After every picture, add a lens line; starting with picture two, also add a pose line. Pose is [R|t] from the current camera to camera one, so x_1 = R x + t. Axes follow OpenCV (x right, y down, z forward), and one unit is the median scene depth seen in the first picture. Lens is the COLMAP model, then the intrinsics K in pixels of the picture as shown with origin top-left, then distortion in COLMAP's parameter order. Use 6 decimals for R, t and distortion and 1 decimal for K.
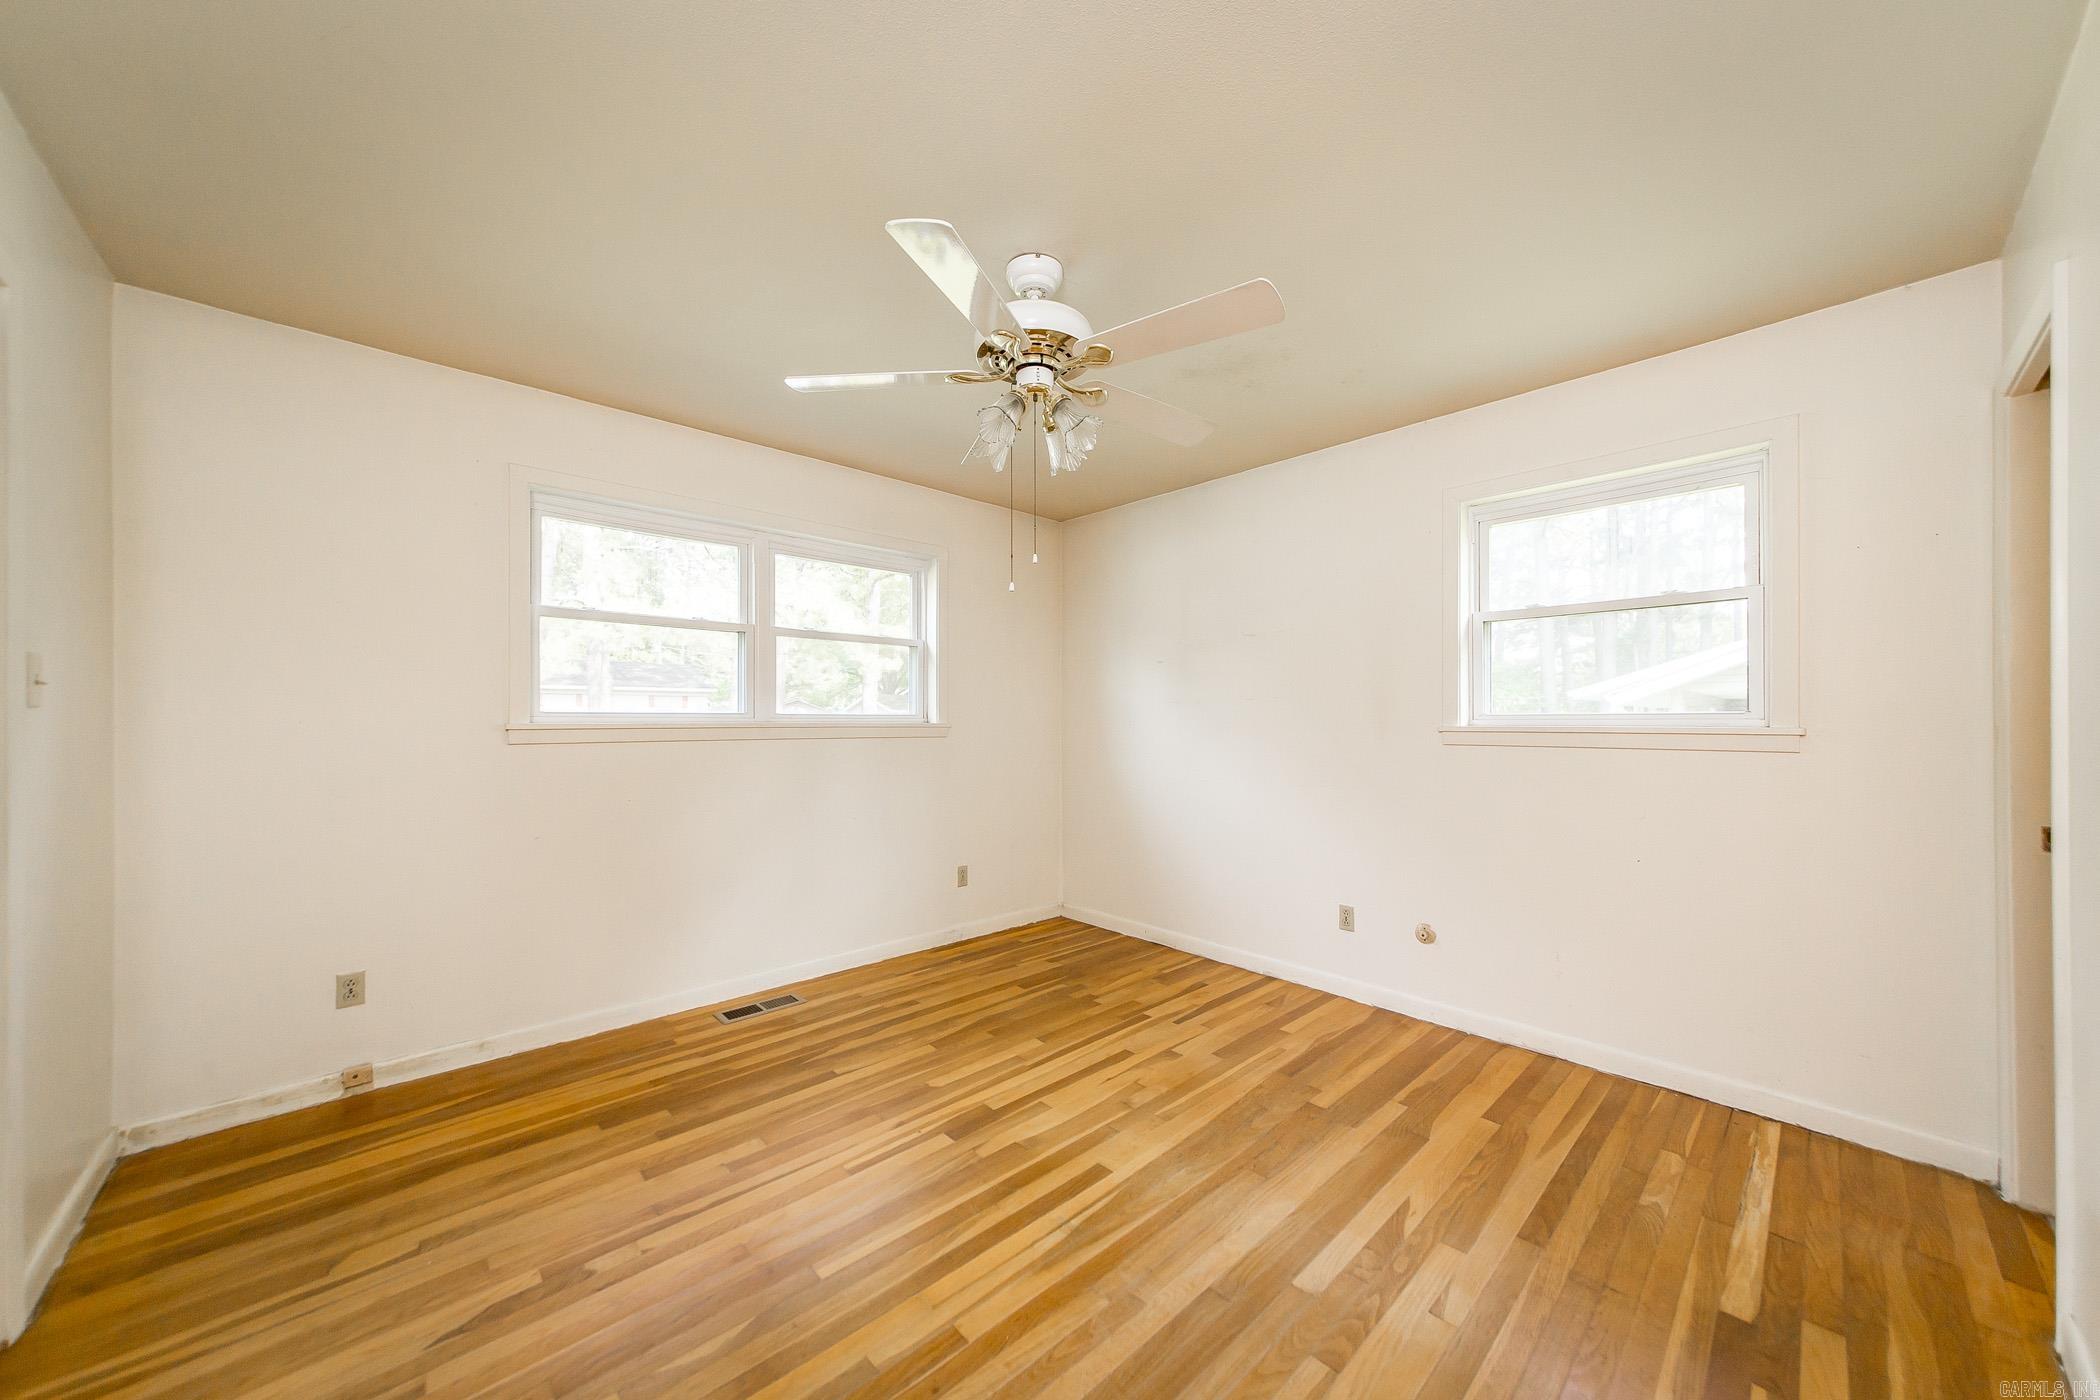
lens RADIAL K [[742.3, 0, 1043.4], [0, 742.3, 700.9], [0, 0, 1]] dist [0.015086, -0.000070]
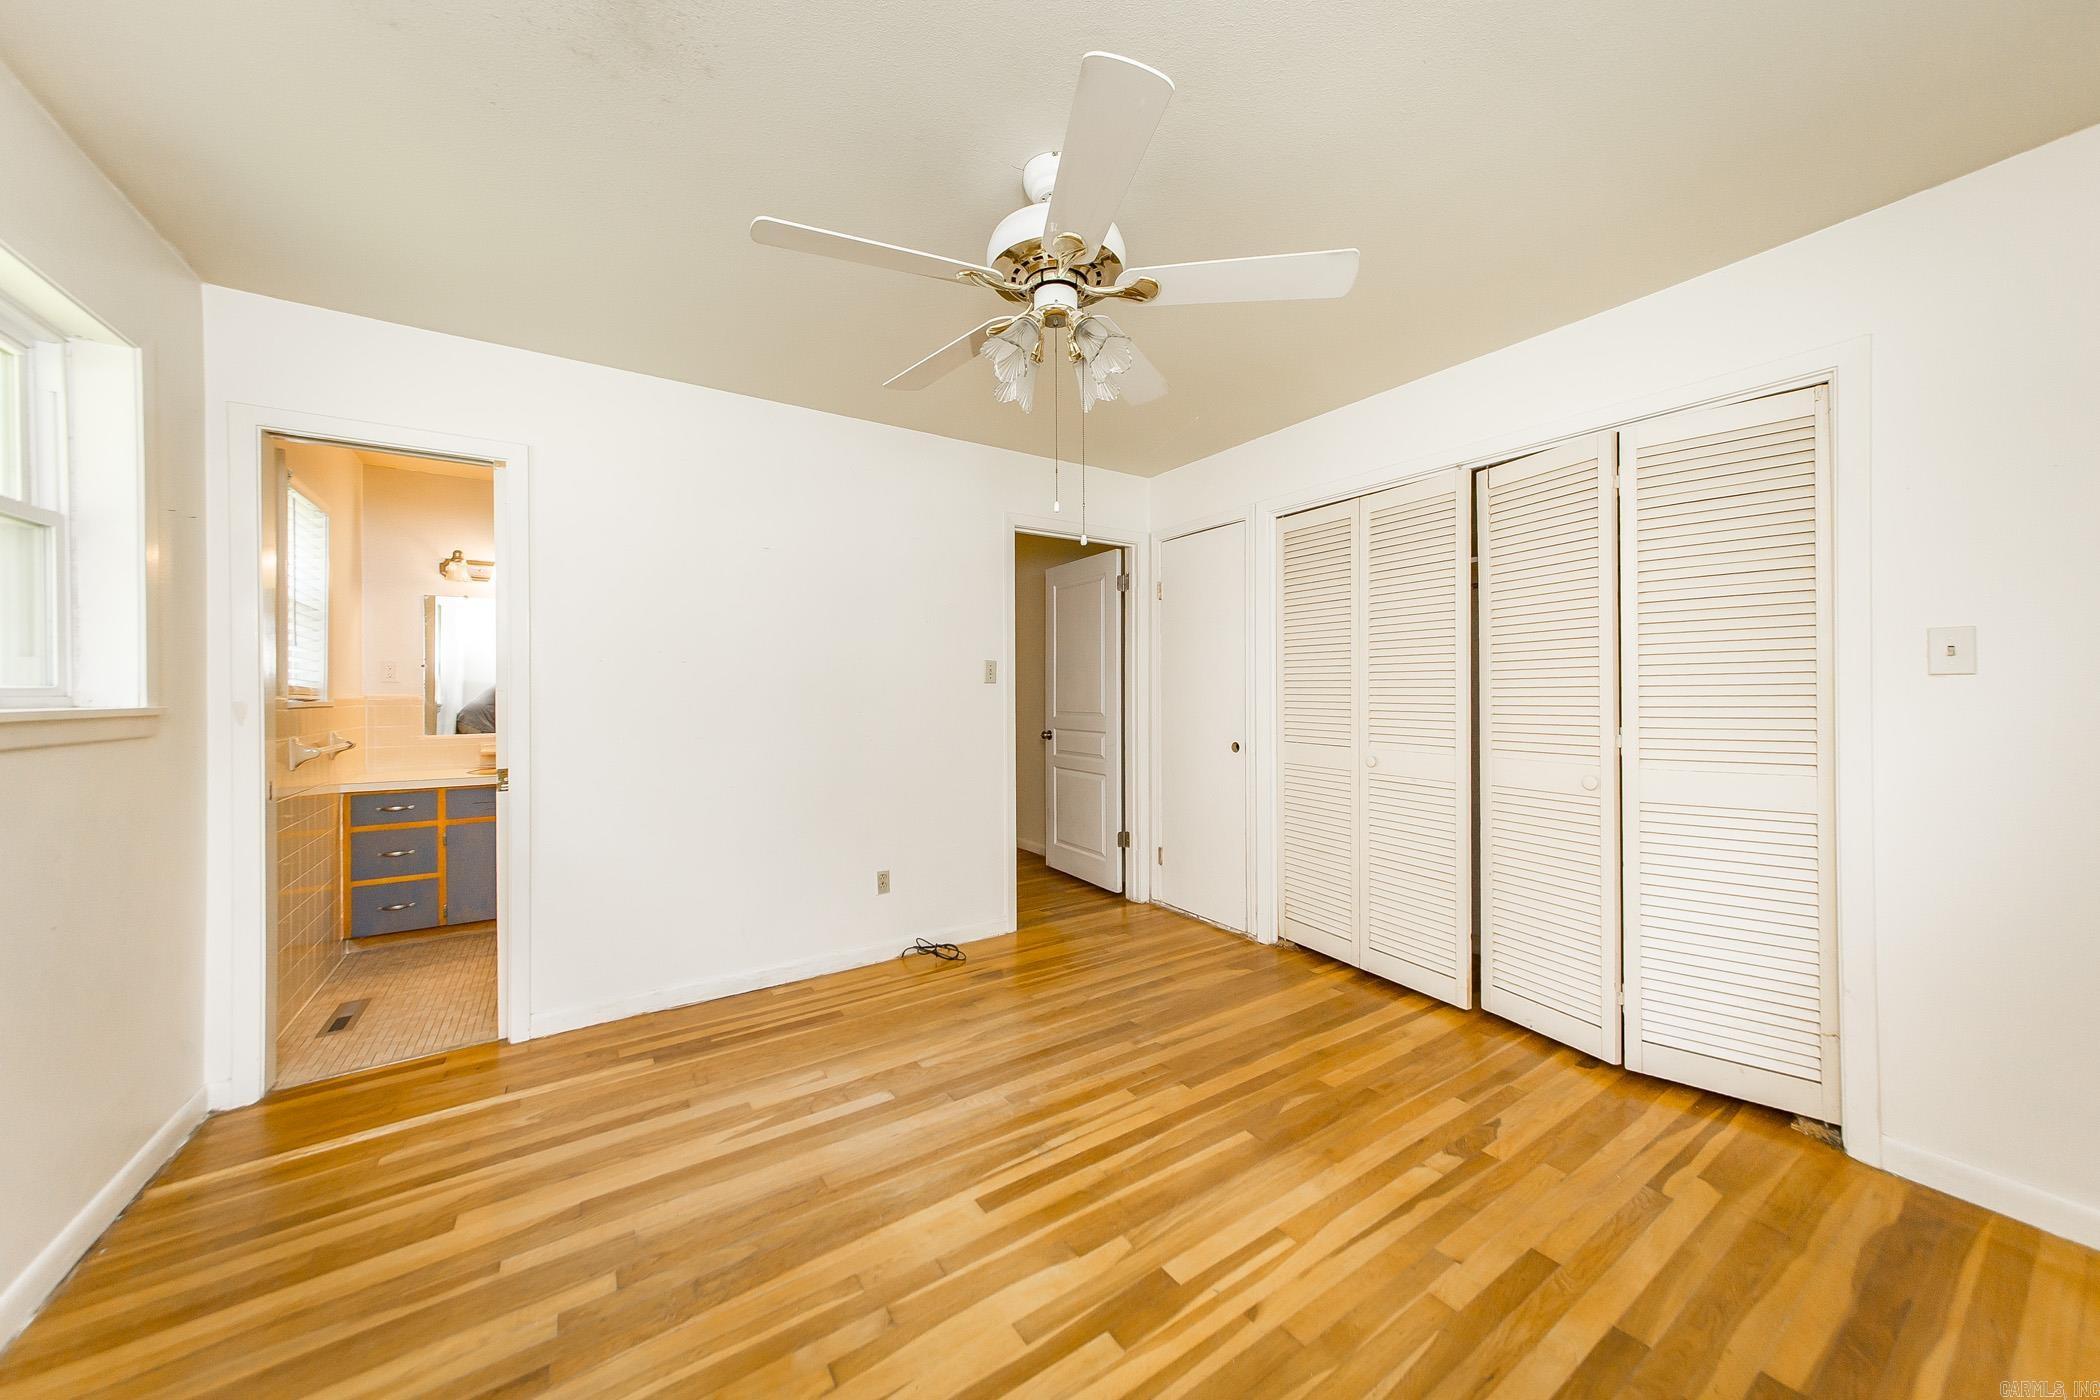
lens RADIAL K [[742.3, 0, 1043.4], [0, 742.3, 700.9], [0, 0, 1]] dist [0.015086, -0.000070]
pose [[-0.986526, 0.005136, 0.163522, -0.119964], [0.004061, 0.999968, -0.006909, 0.037425], [-0.163552, -0.006151, -0.986516, 1.648995]]
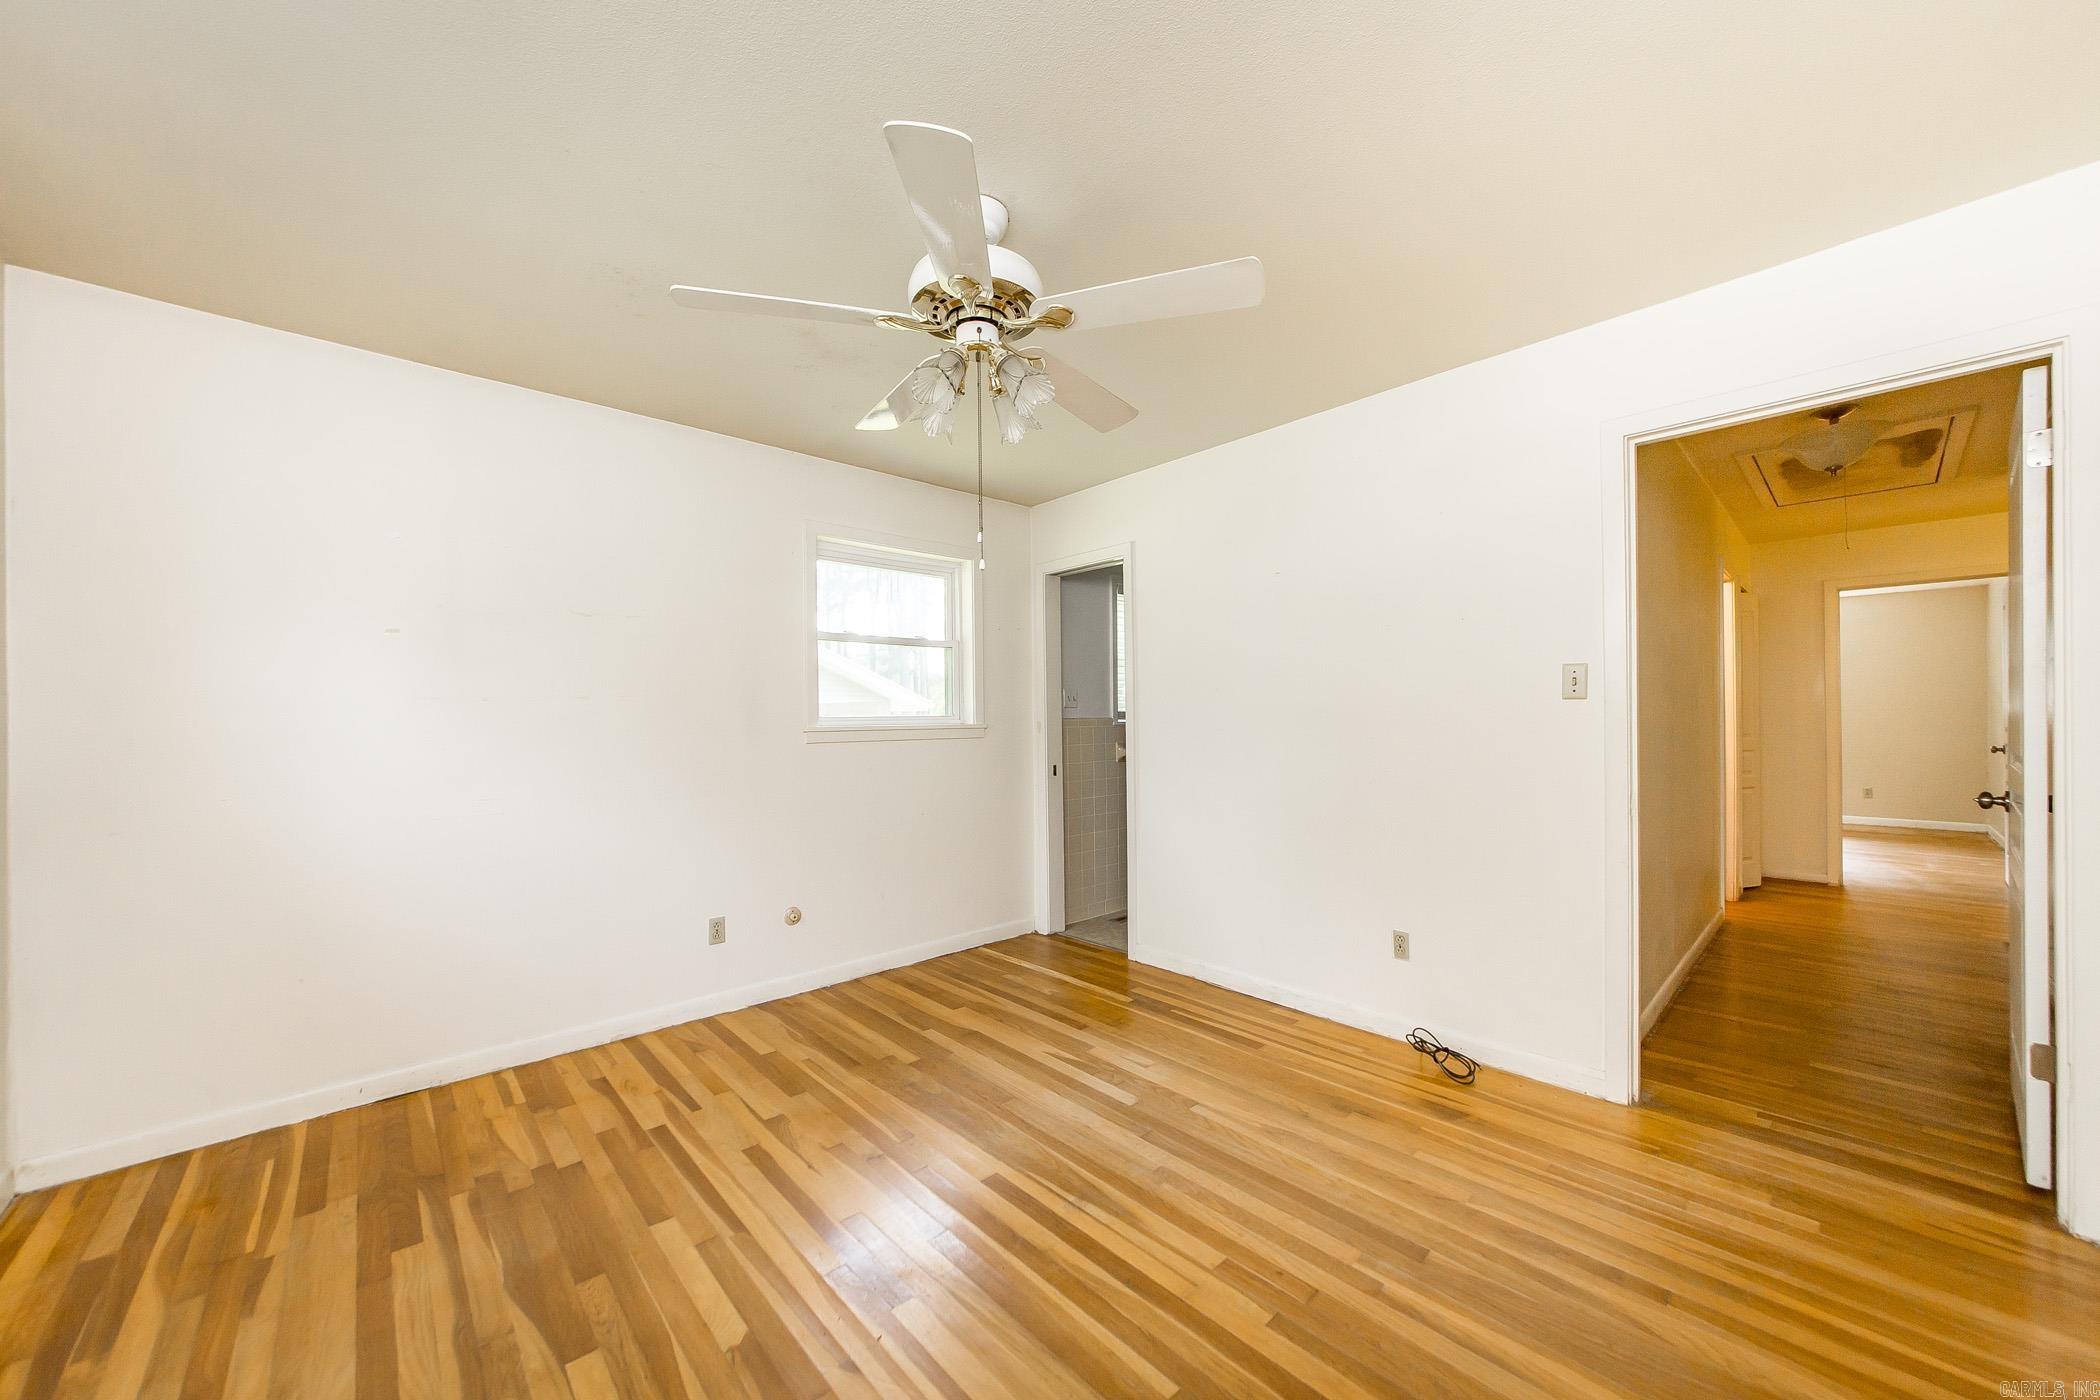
lens RADIAL K [[770.5, 0, 1050.0], [0, 770.5, 700.0], [0, 0, 1]] dist [-0.005684, -0.000030]
pose [[0.010060, 0.022677, 0.999692, -0.832974], [-0.009952, 0.999696, -0.022577, 0.020285], [-0.999900, -0.009722, 0.010282, 0.815622]]
